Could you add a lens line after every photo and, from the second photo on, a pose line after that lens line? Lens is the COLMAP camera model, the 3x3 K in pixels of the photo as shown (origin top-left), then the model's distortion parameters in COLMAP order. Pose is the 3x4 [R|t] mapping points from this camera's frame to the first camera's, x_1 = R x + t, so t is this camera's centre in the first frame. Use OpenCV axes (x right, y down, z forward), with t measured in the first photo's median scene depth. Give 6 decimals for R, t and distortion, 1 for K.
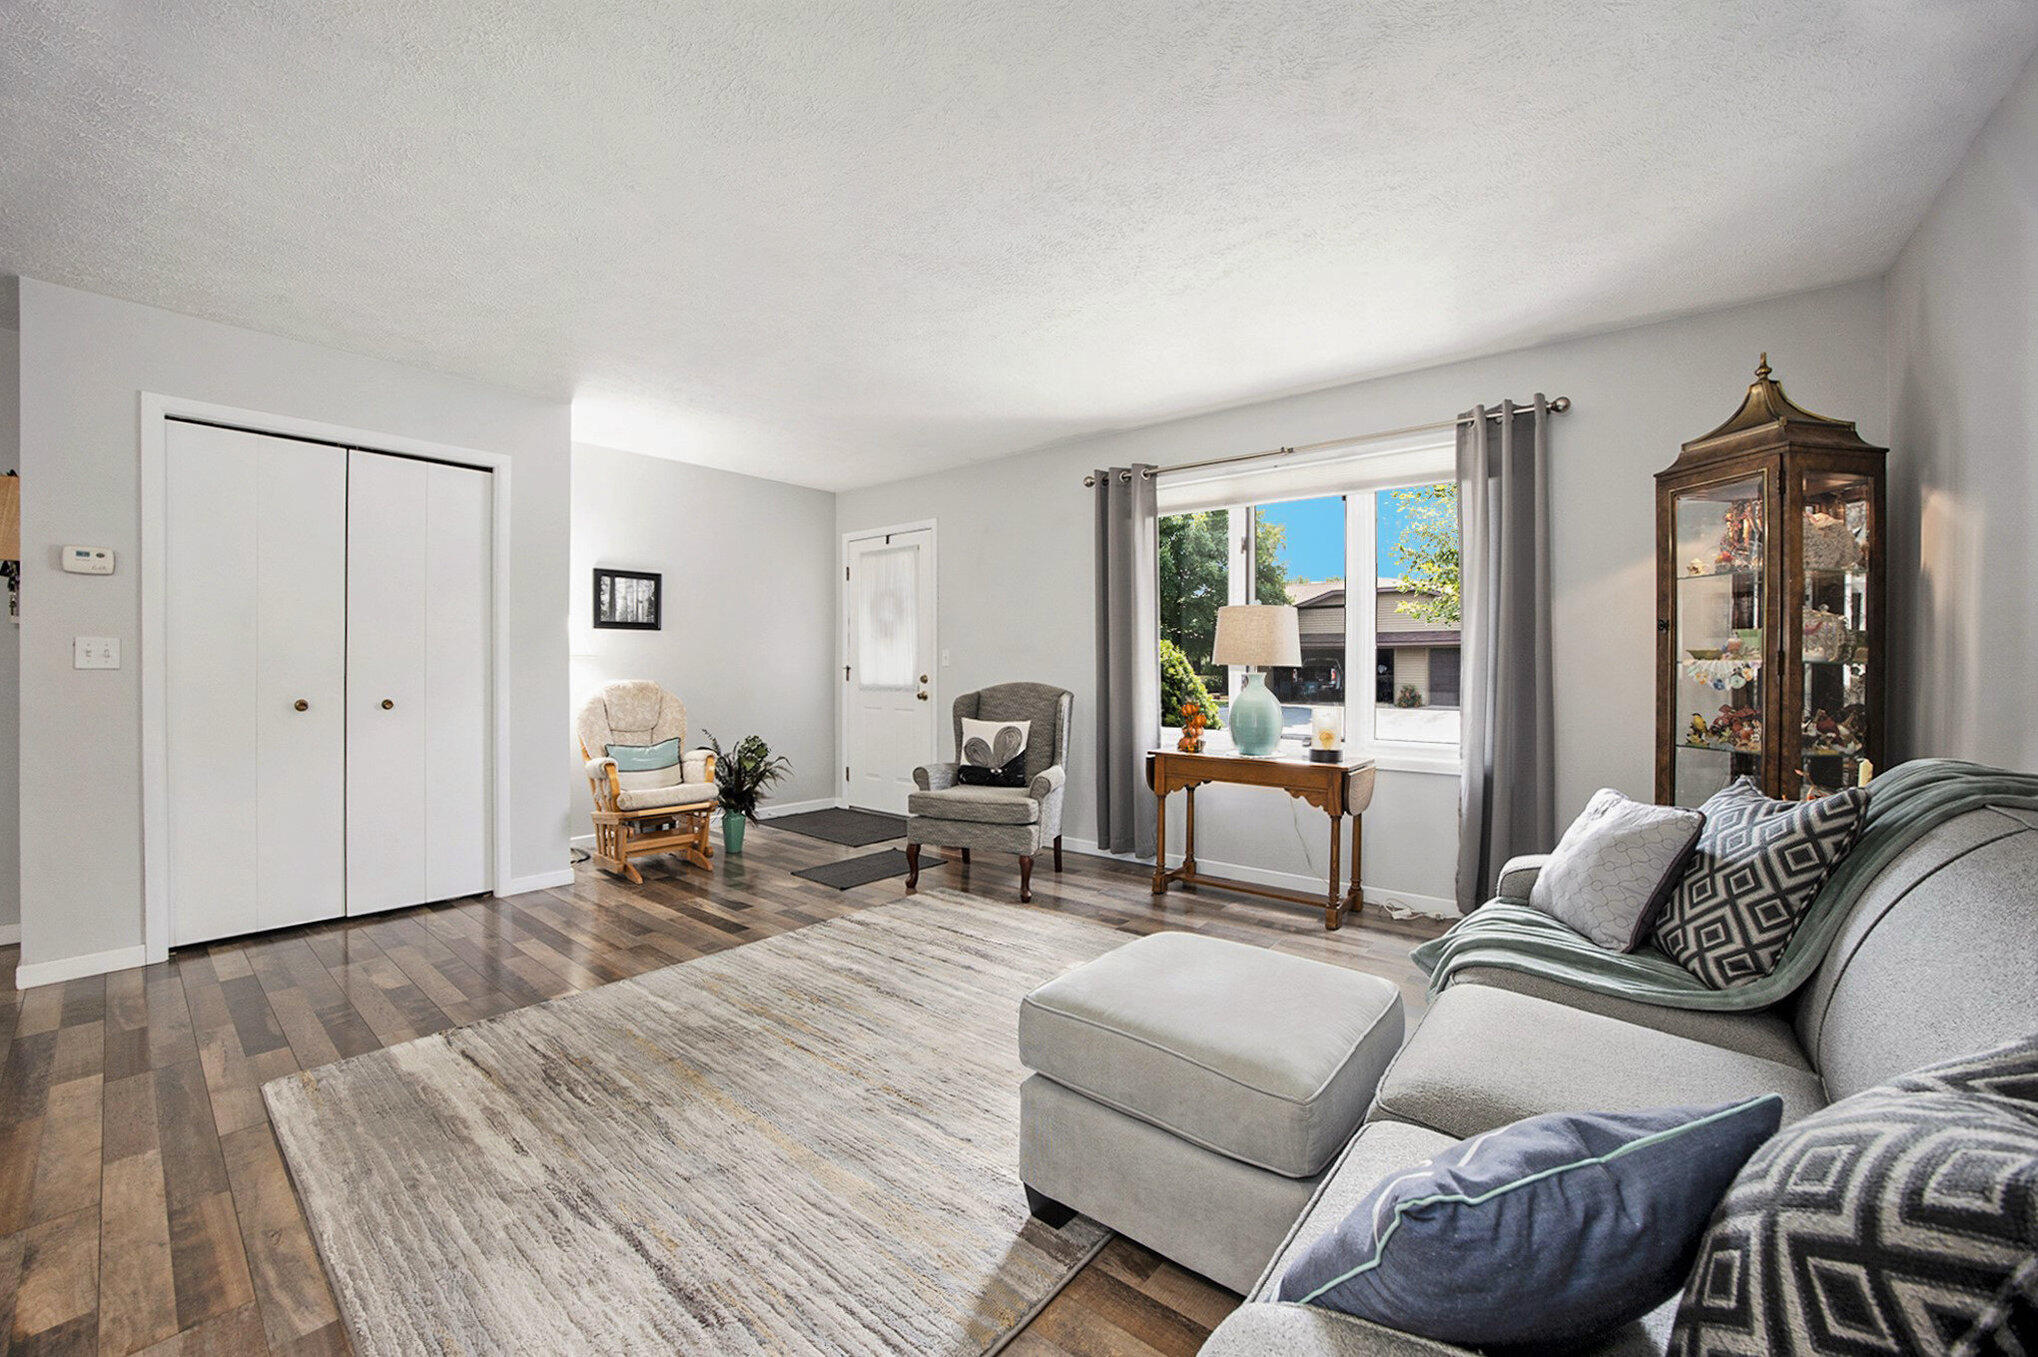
lens RADIAL K [[774.8, 0, 1004.3], [0, 774.8, 660.8], [0, 0, 1]] dist [-0.050141, 0.009690]
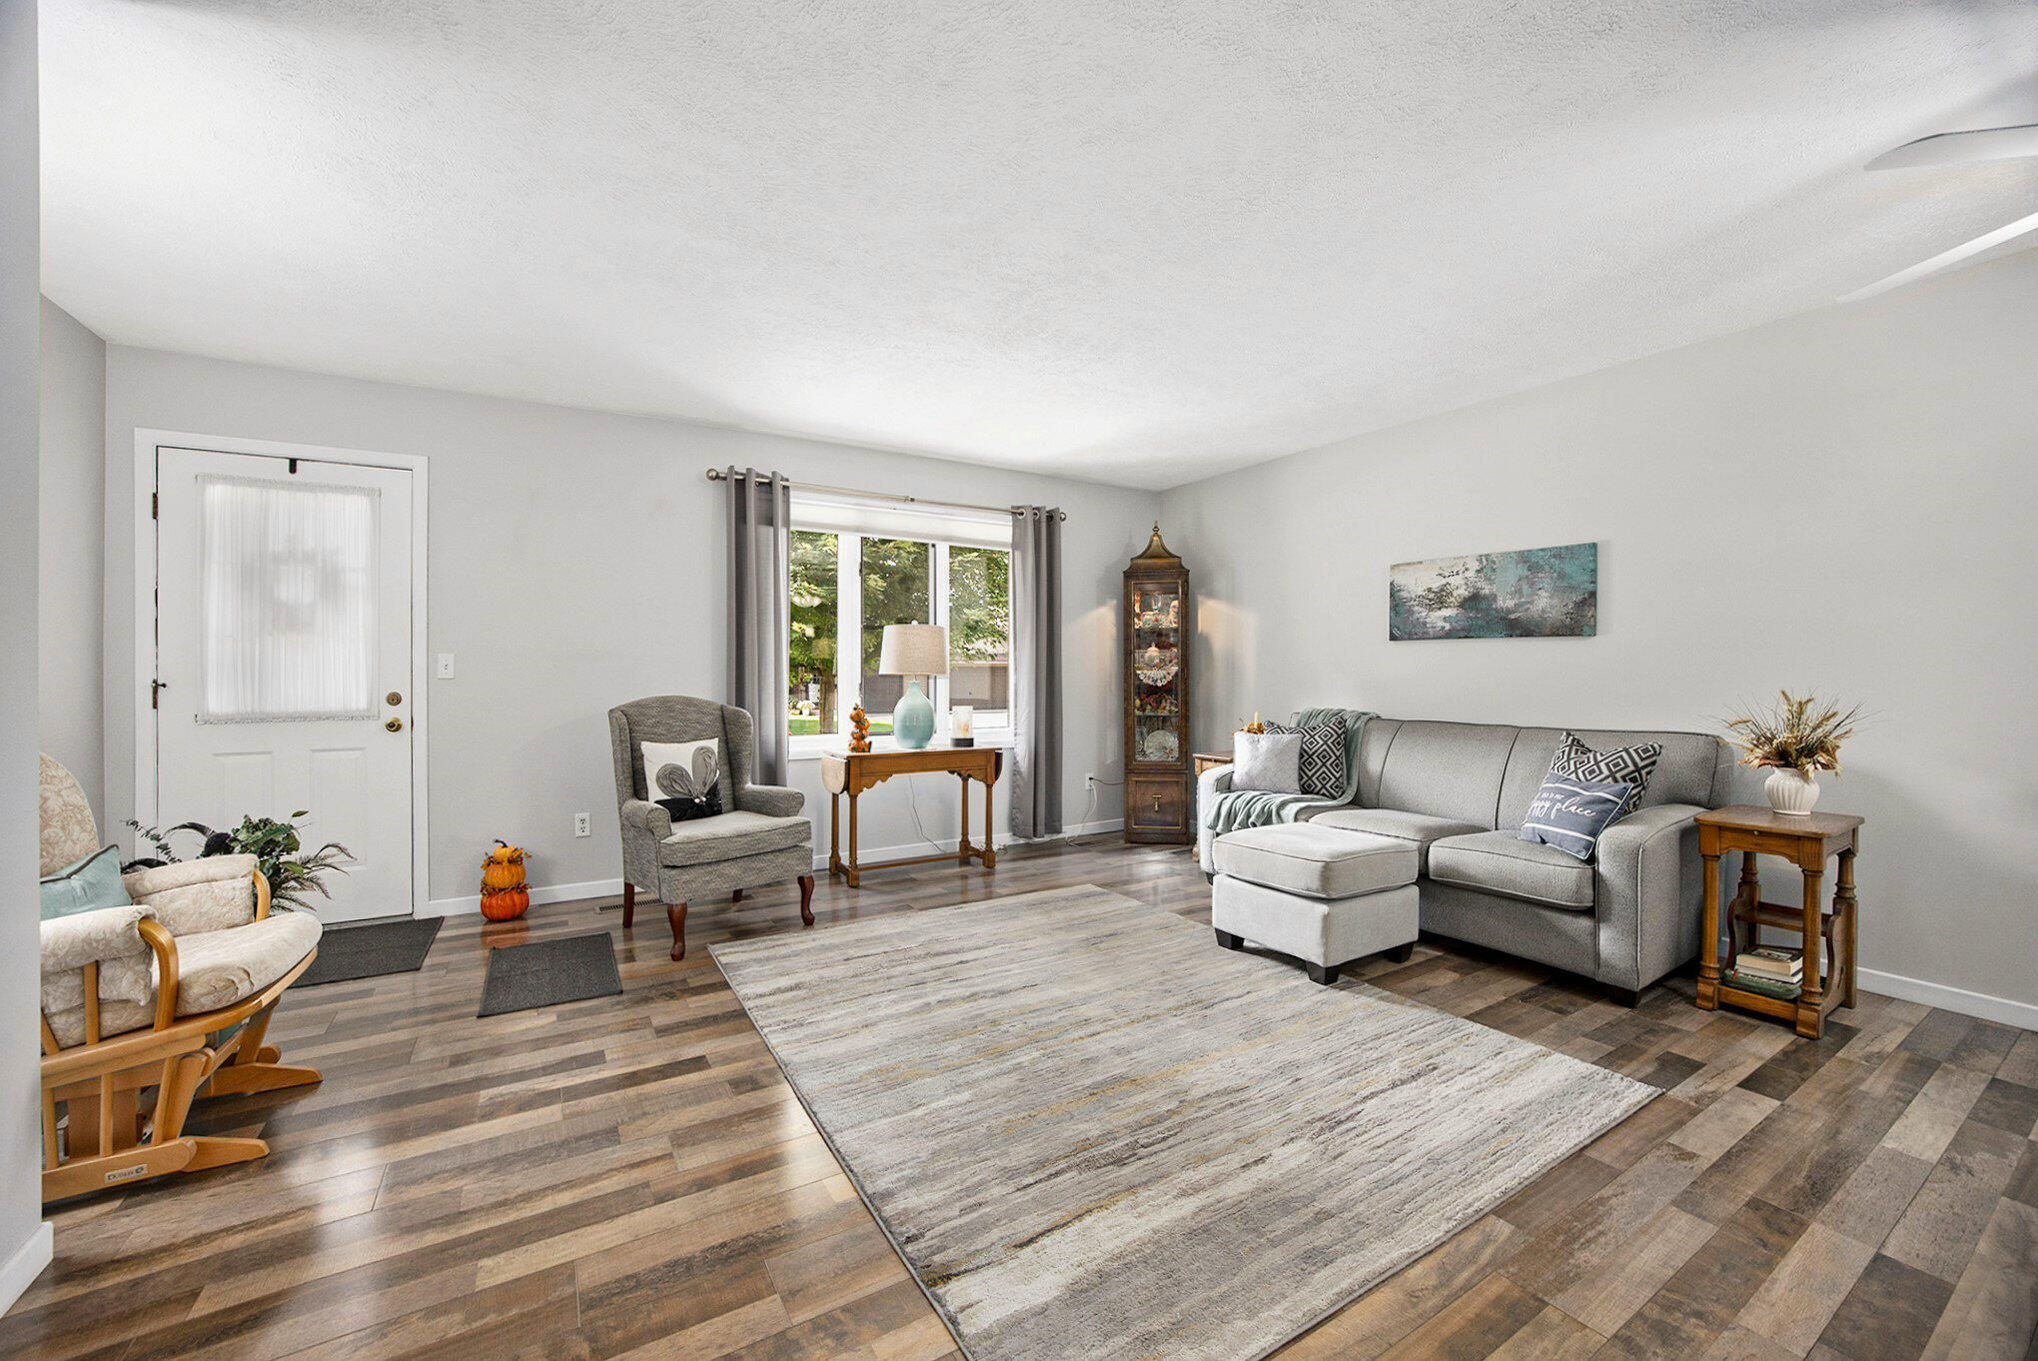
lens RADIAL K [[811.4, 0, 976.9], [0, 811.4, 675.1], [0, 0, 1]] dist [-0.030557, 0.005346]
pose [[0.350963, -0.005292, 0.936374, -0.862006], [-0.001681, 0.999979, 0.006282, -0.001871], [-0.936388, -0.003779, 0.350947, 0.474302]]
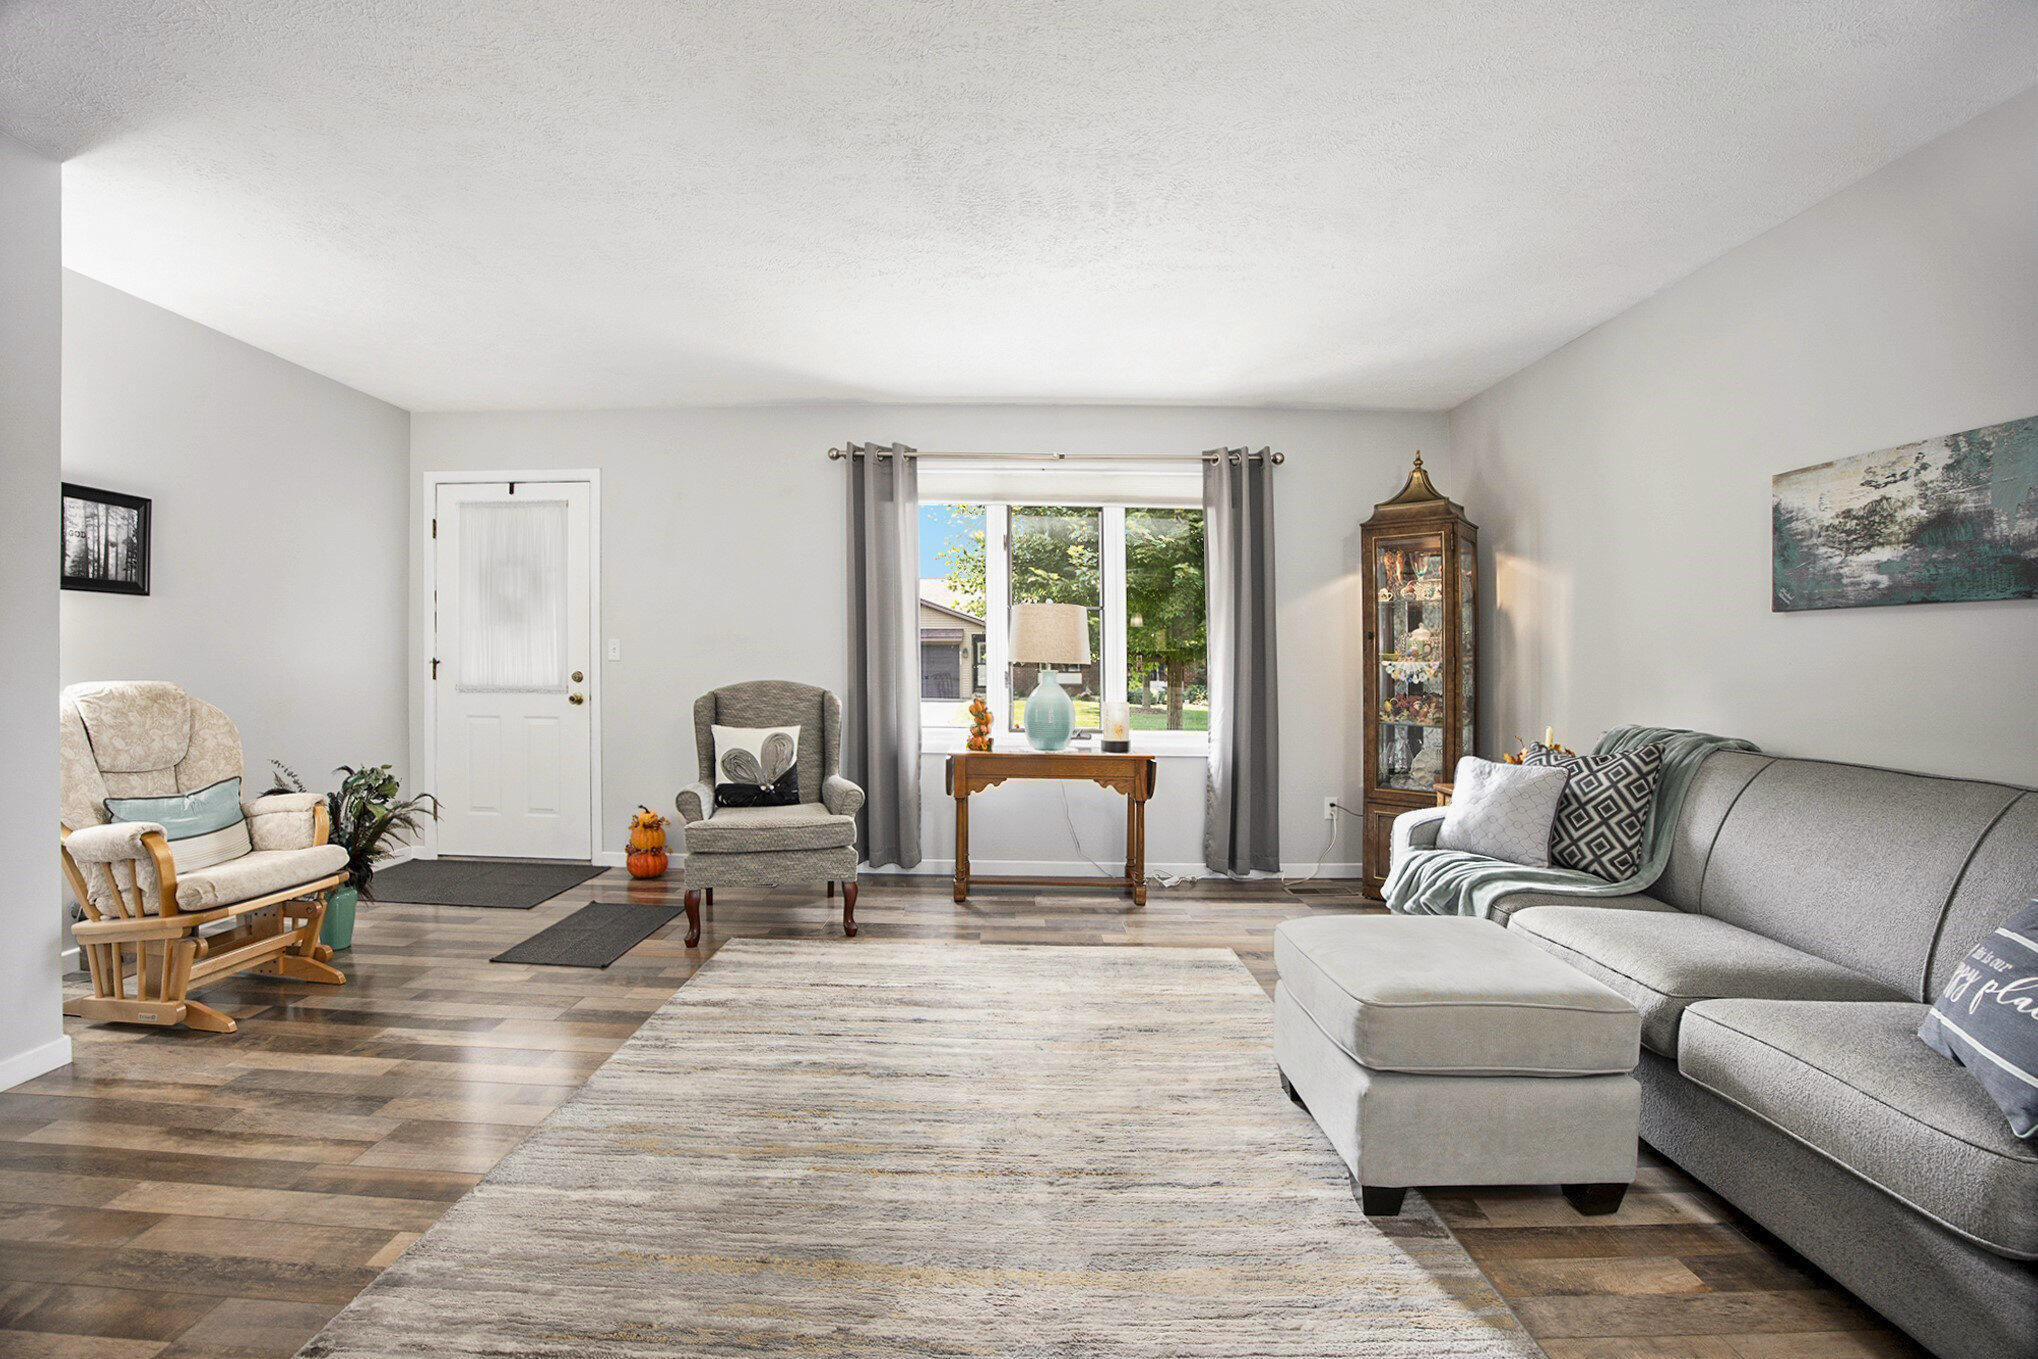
lens RADIAL K [[811.9, 0, 960.8], [0, 811.9, 662.4], [0, 0, 1]] dist [-0.062903, 0.011038]
pose [[0.793759, 0.004882, 0.608213, -0.437927], [-0.011726, 0.999905, 0.007277, -0.000994], [-0.608120, -0.012908, 0.793740, 0.221209]]
